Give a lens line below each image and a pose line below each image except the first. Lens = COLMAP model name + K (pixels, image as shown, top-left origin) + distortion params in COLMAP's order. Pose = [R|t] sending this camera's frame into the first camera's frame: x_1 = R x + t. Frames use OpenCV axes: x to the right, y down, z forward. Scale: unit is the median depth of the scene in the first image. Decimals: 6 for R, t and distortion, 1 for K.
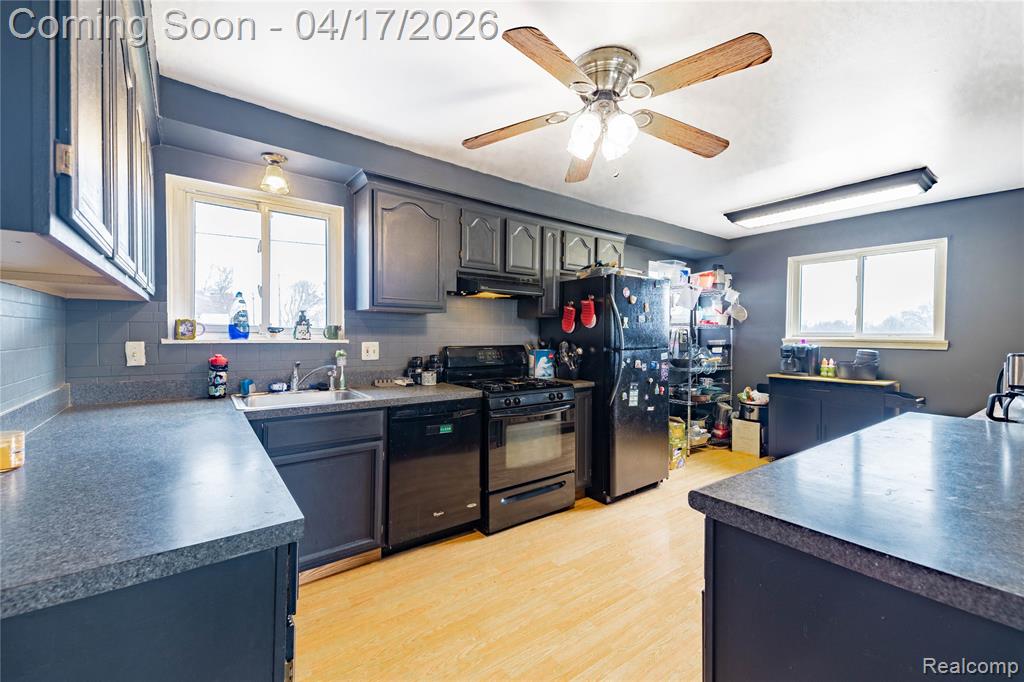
lens RADIAL K [[429.2, 0, 495.9], [0, 429.2, 338.8], [0, 0, 1]] dist [0.001122, 0.000078]
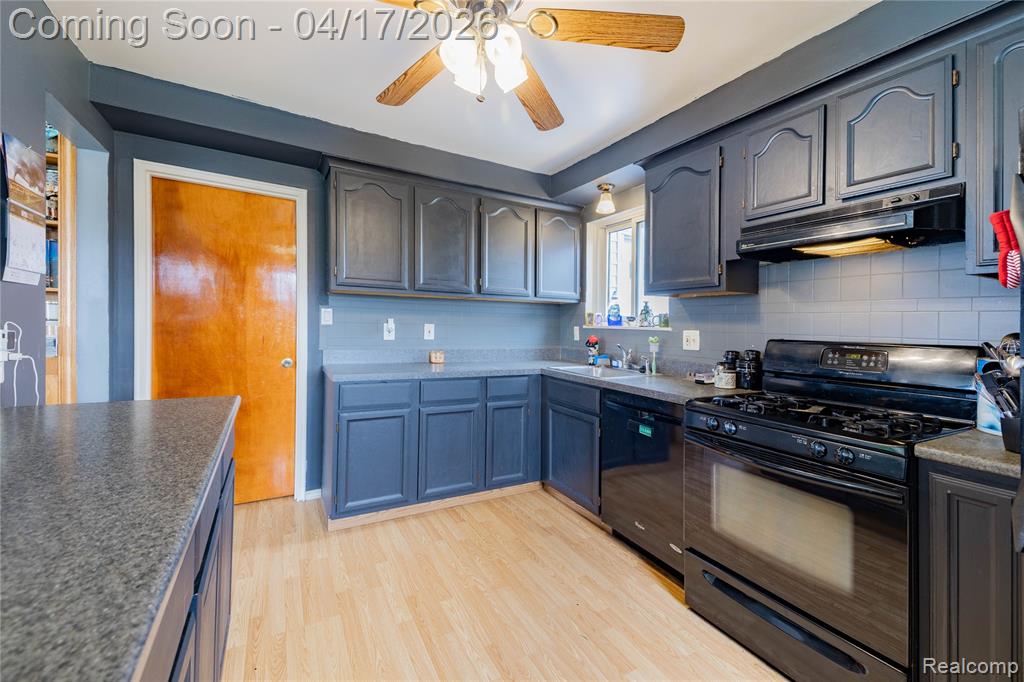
lens RADIAL K [[416.4, 0, 512.0], [0, 416.4, 341.0], [0, 0, 1]] dist [0.060146, -0.024005]
pose [[-0.135143, 0.027307, -0.990450, 0.628119], [-0.036609, 0.998800, 0.032532, 0.014071], [0.990150, 0.040656, -0.133981, 0.718326]]
